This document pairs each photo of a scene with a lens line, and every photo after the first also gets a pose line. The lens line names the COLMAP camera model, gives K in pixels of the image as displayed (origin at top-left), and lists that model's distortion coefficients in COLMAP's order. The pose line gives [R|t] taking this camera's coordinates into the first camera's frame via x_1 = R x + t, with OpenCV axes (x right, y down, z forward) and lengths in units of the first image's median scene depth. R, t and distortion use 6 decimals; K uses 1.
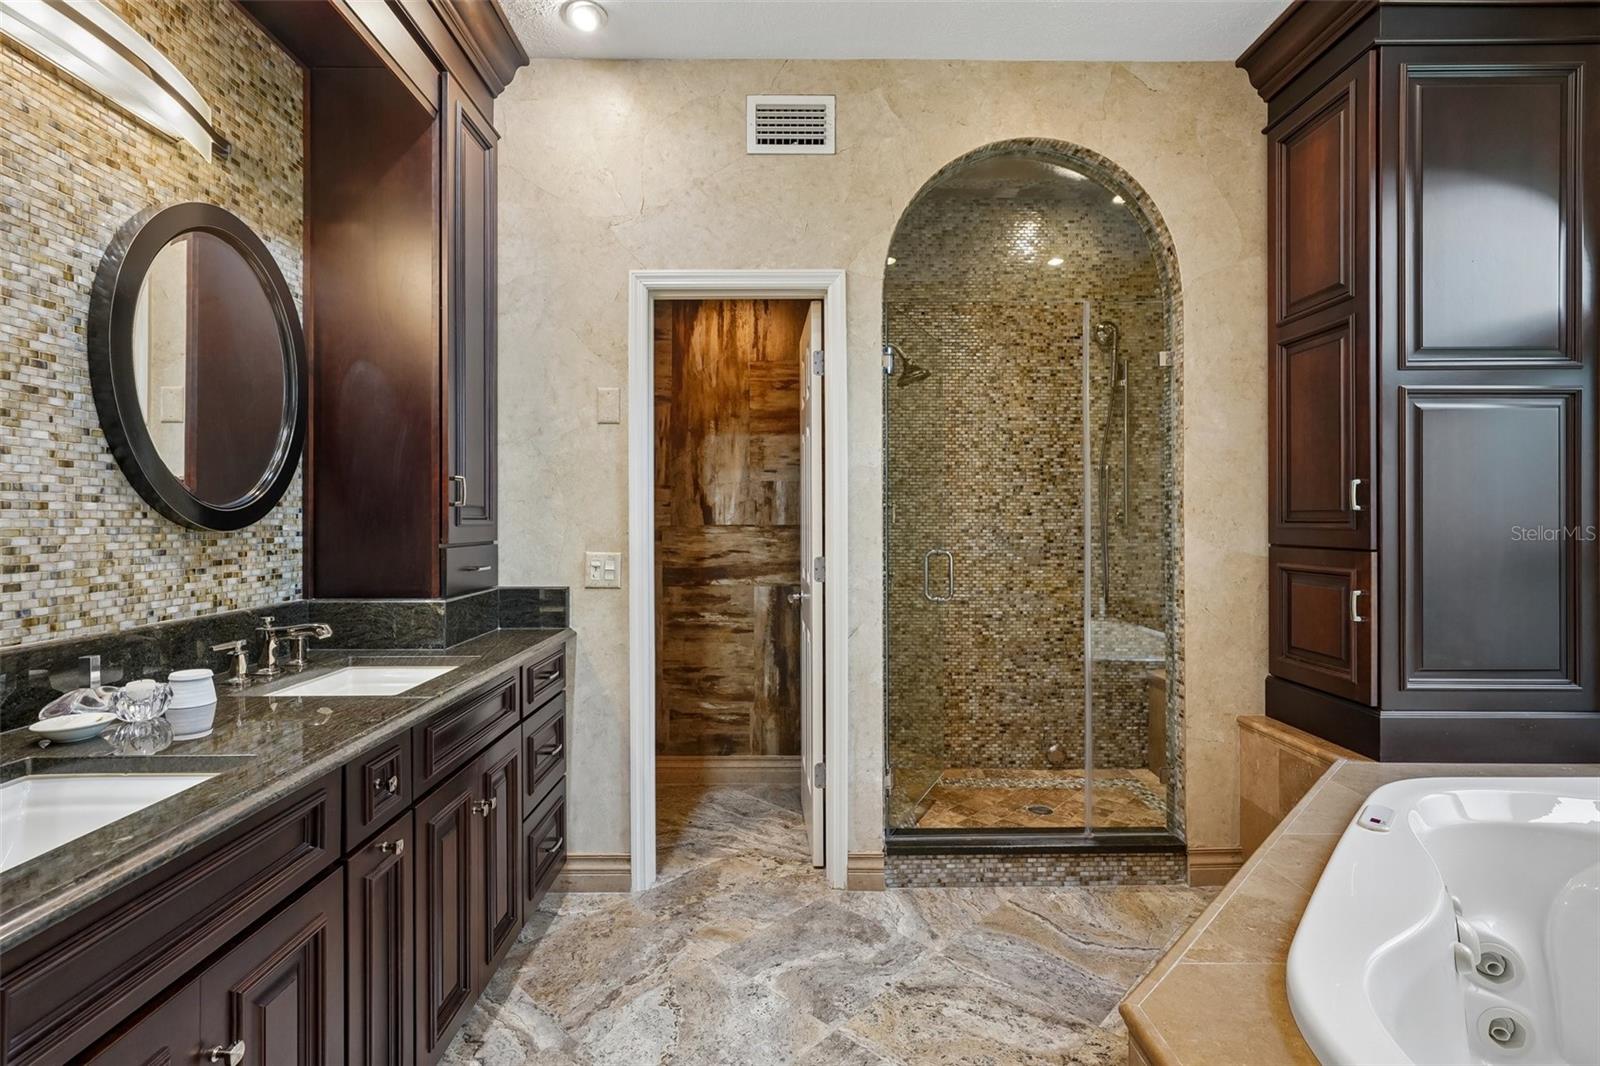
lens RADIAL K [[765.1, 0, 796.7], [0, 765.1, 529.5], [0, 0, 1]] dist [0.000457, 0.000124]
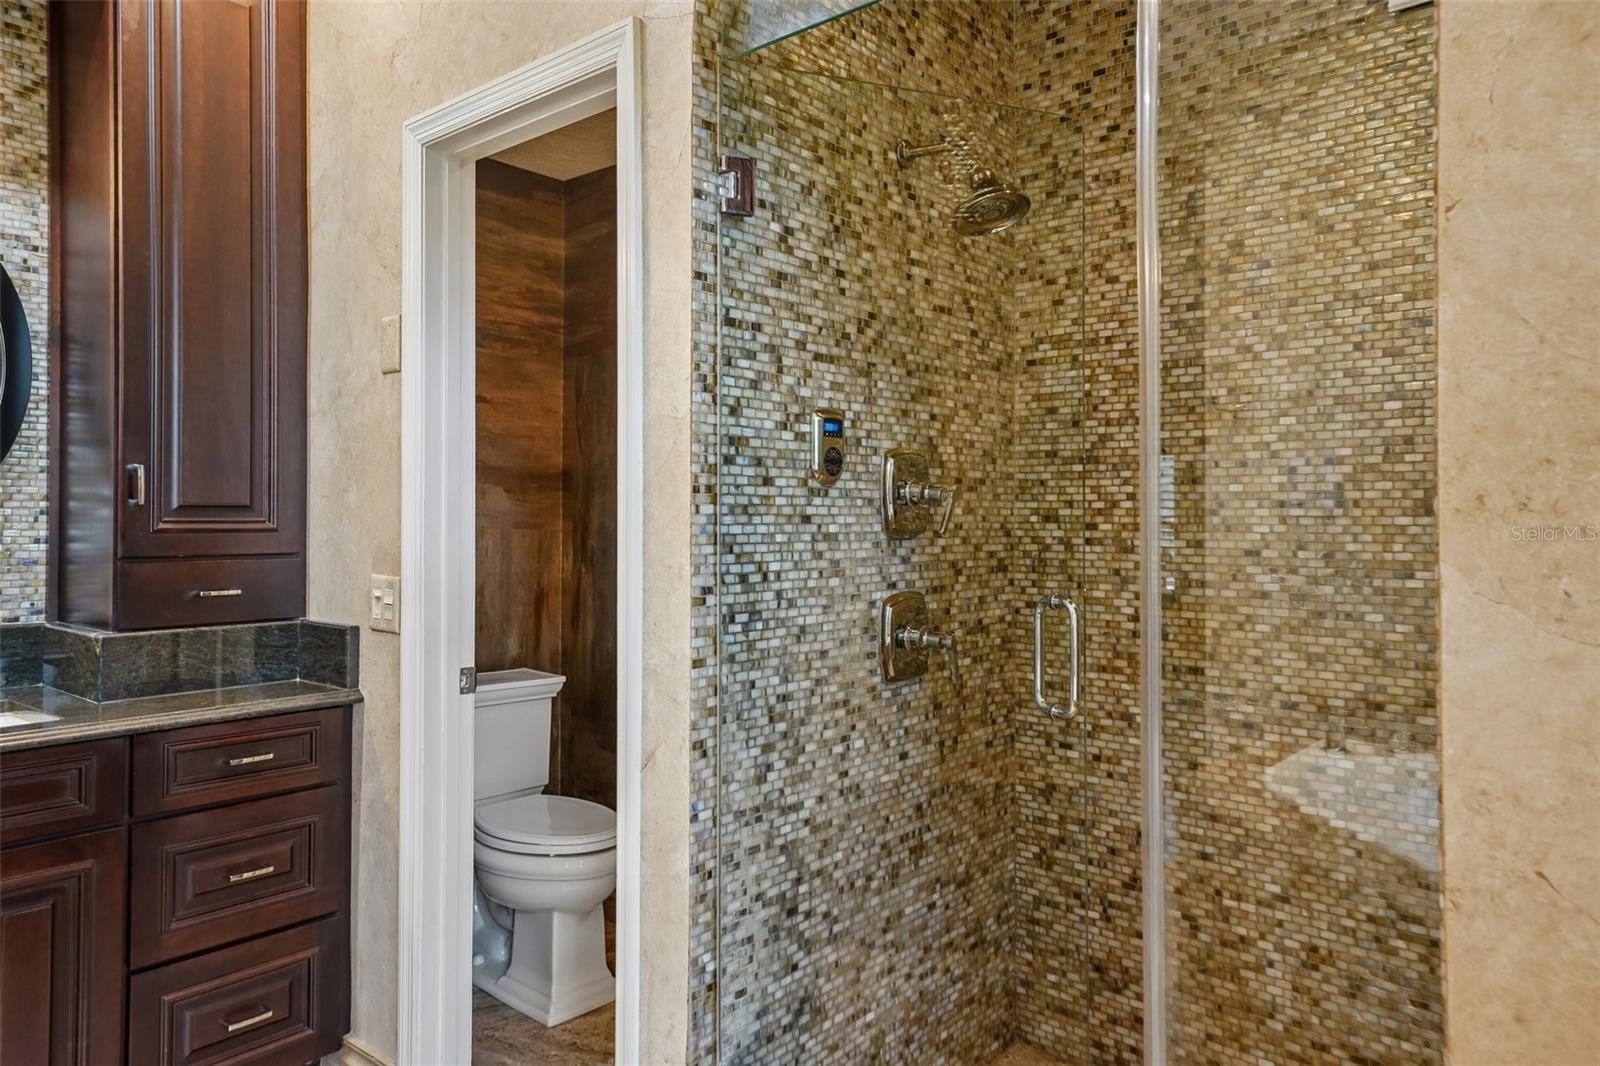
lens RADIAL K [[1094.2, 0, 798.6], [0, 1094.2, 518.3], [0, 0, 1]] dist [0.033325, 0.000508]
pose [[0.741056, 0.001795, -0.671441, 0.605428], [-0.009862, 0.999918, -0.008211, -0.013362], [0.671371, 0.012707, 0.741013, 0.544525]]
